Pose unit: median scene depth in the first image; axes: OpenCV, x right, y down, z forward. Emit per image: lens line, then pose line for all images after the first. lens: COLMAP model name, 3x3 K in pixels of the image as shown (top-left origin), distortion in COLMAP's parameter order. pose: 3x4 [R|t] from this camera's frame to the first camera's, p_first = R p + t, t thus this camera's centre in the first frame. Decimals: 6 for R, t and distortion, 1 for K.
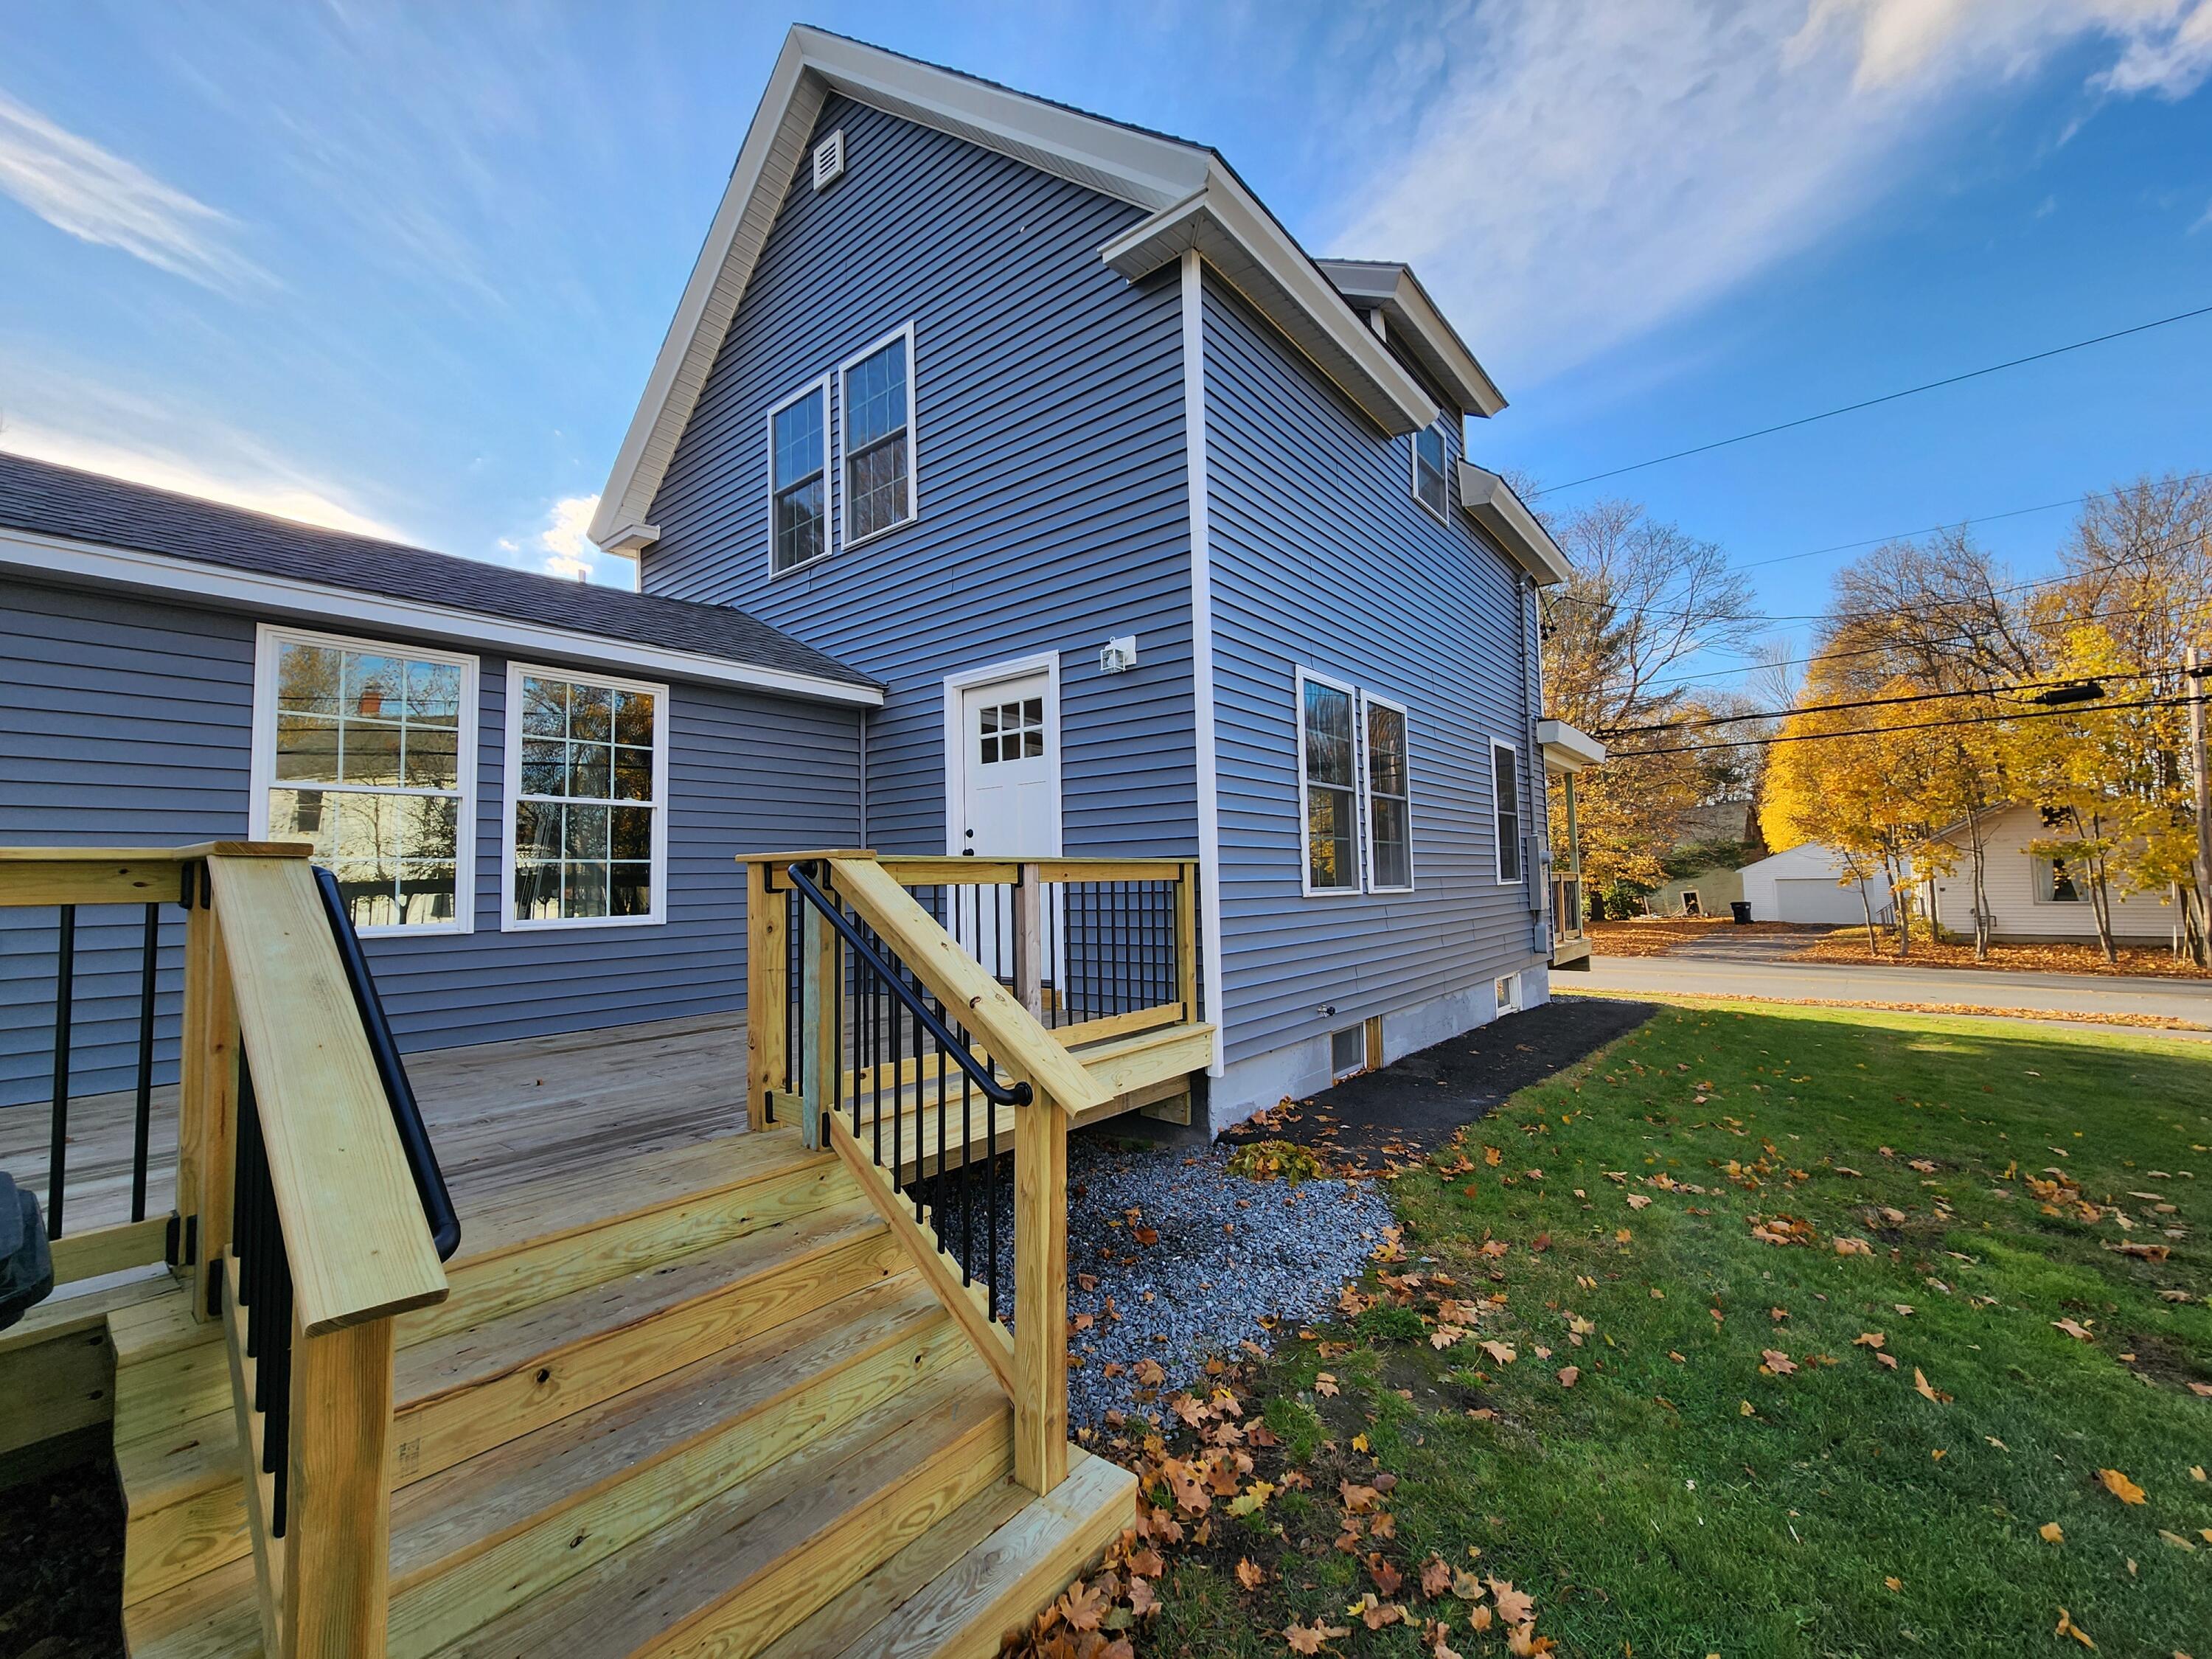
lens RADIAL K [[905.1, 0, 1099.4], [0, 905.1, 833.8], [0, 0, 1]] dist [-0.003031, -0.000613]
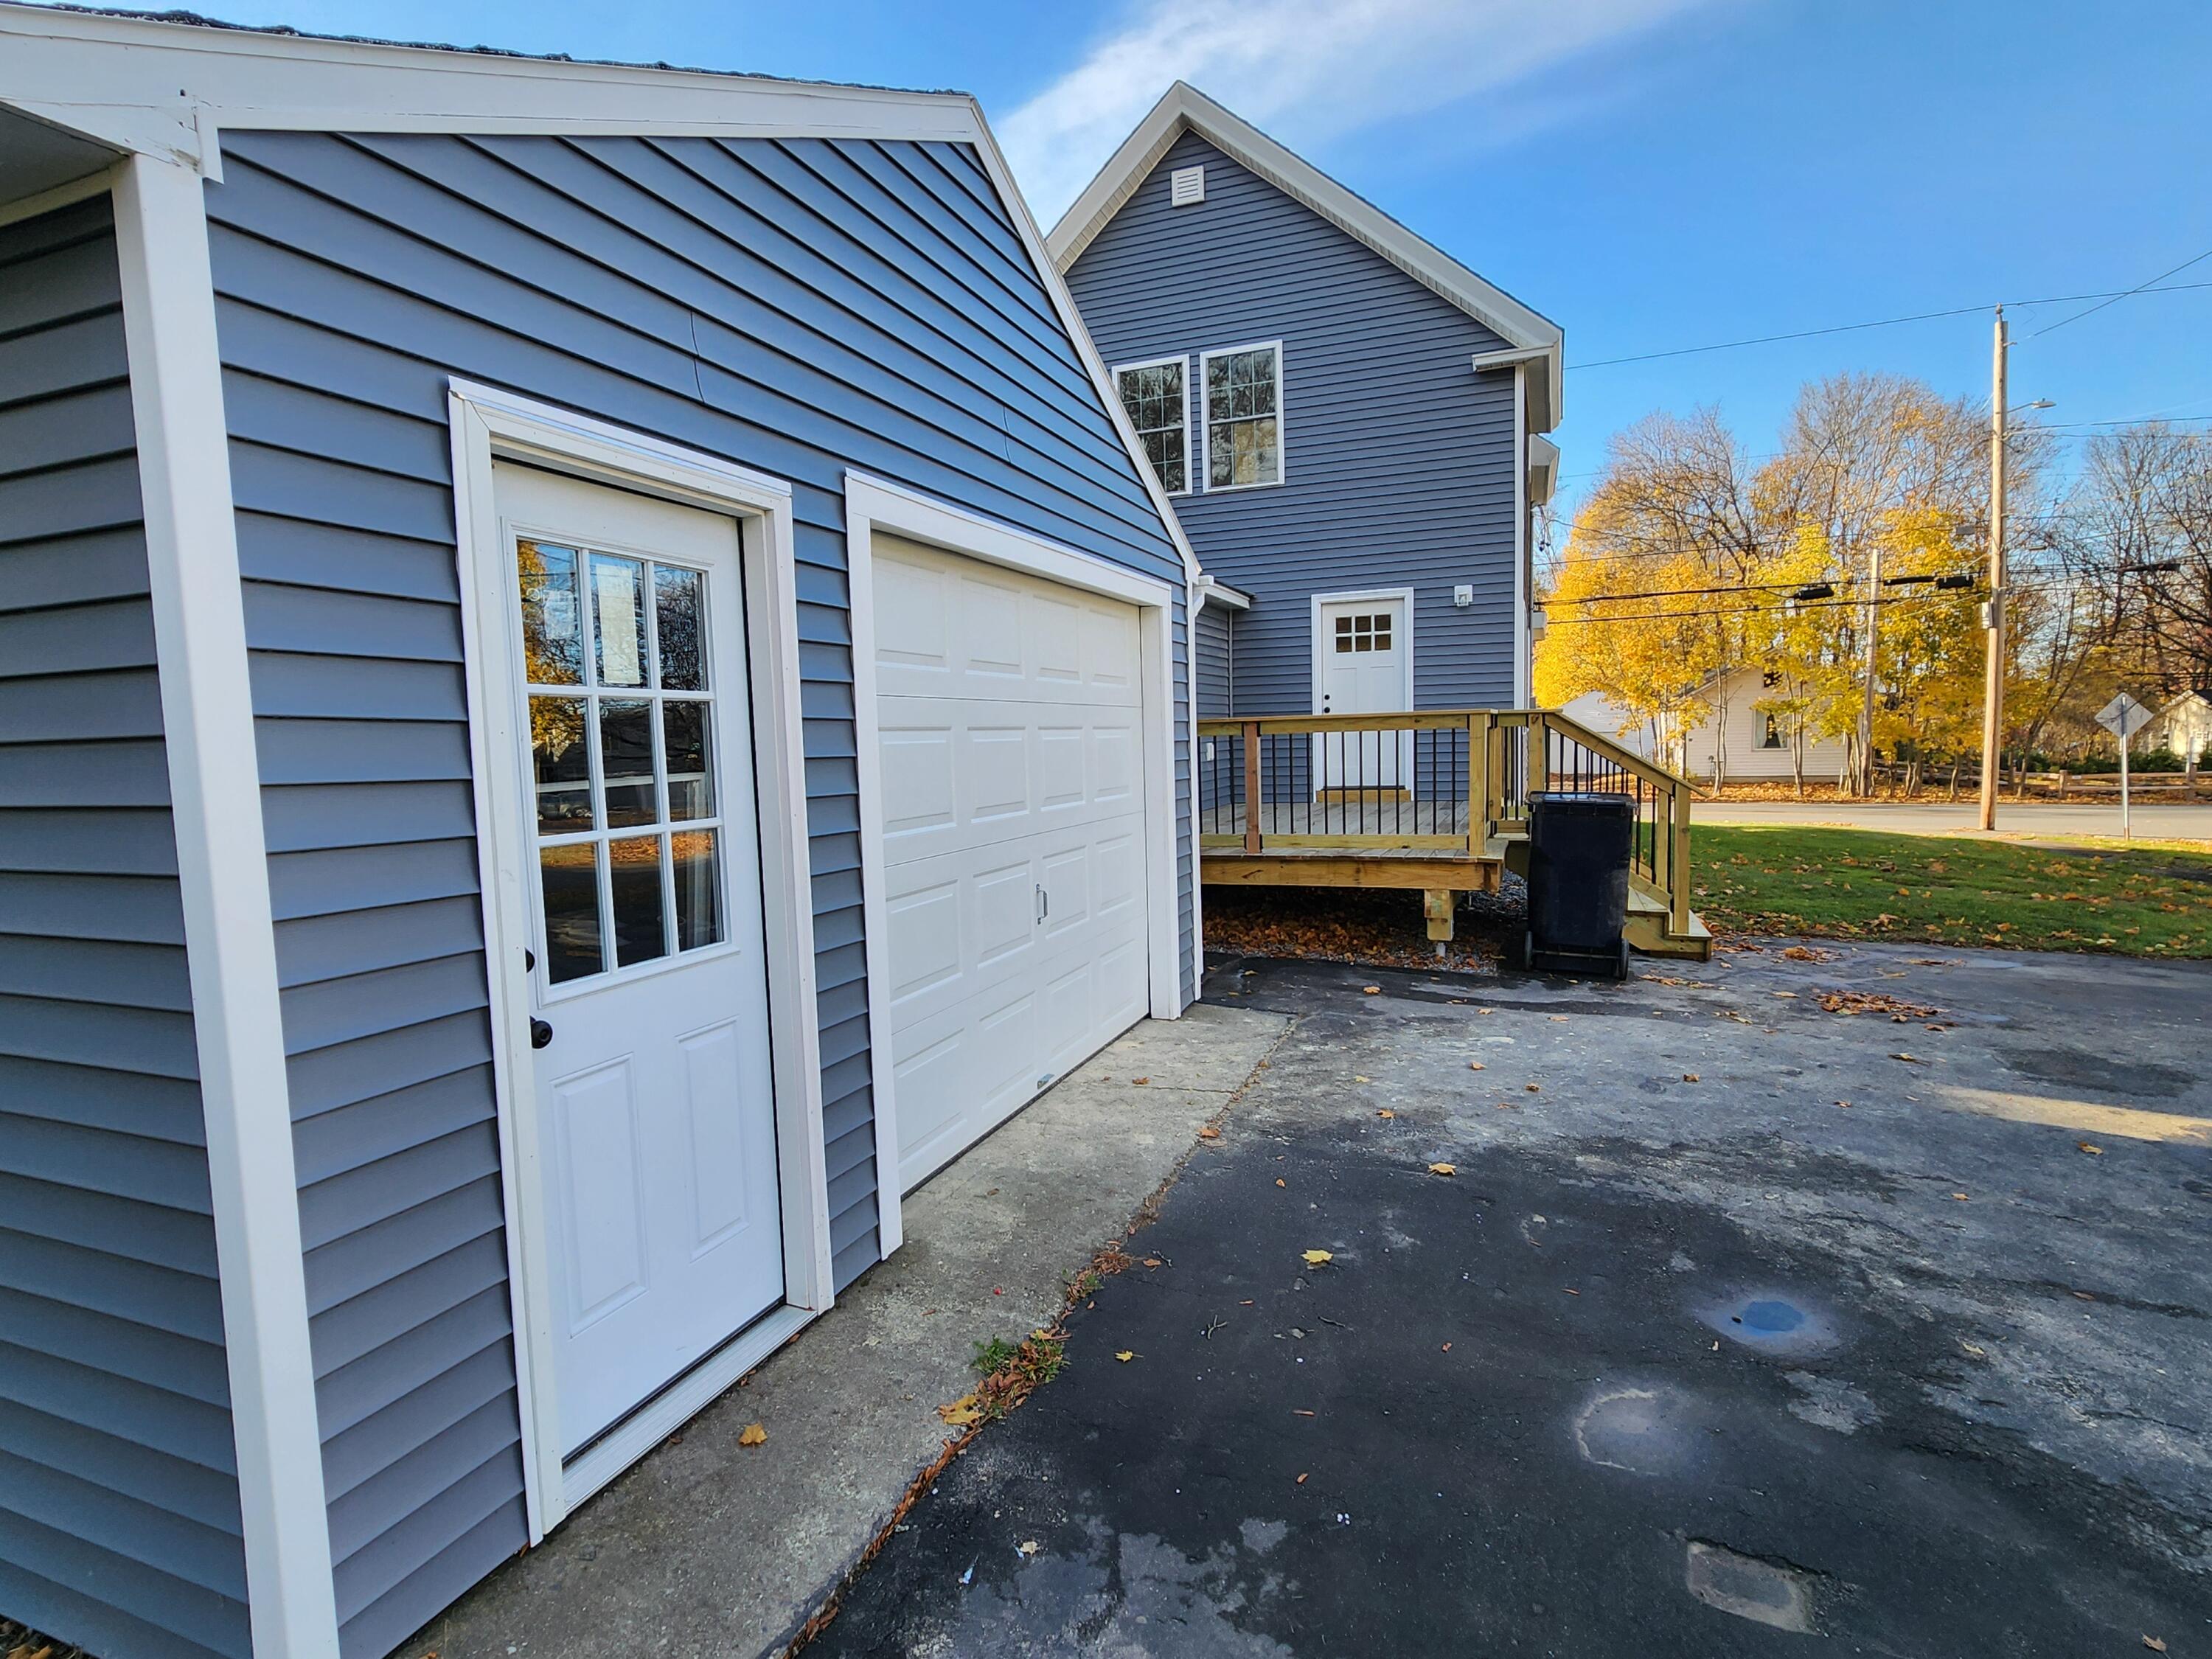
lens RADIAL K [[1124.6, 0, 1103.0], [0, 1124.6, 830.1], [0, 0, 1]] dist [-0.000527, 0.000728]
pose [[0.951788, -0.030757, 0.305212, -0.666972], [-0.009711, 0.991441, 0.130193, -0.013605], [-0.306604, -0.126880, 0.943343, -0.449563]]
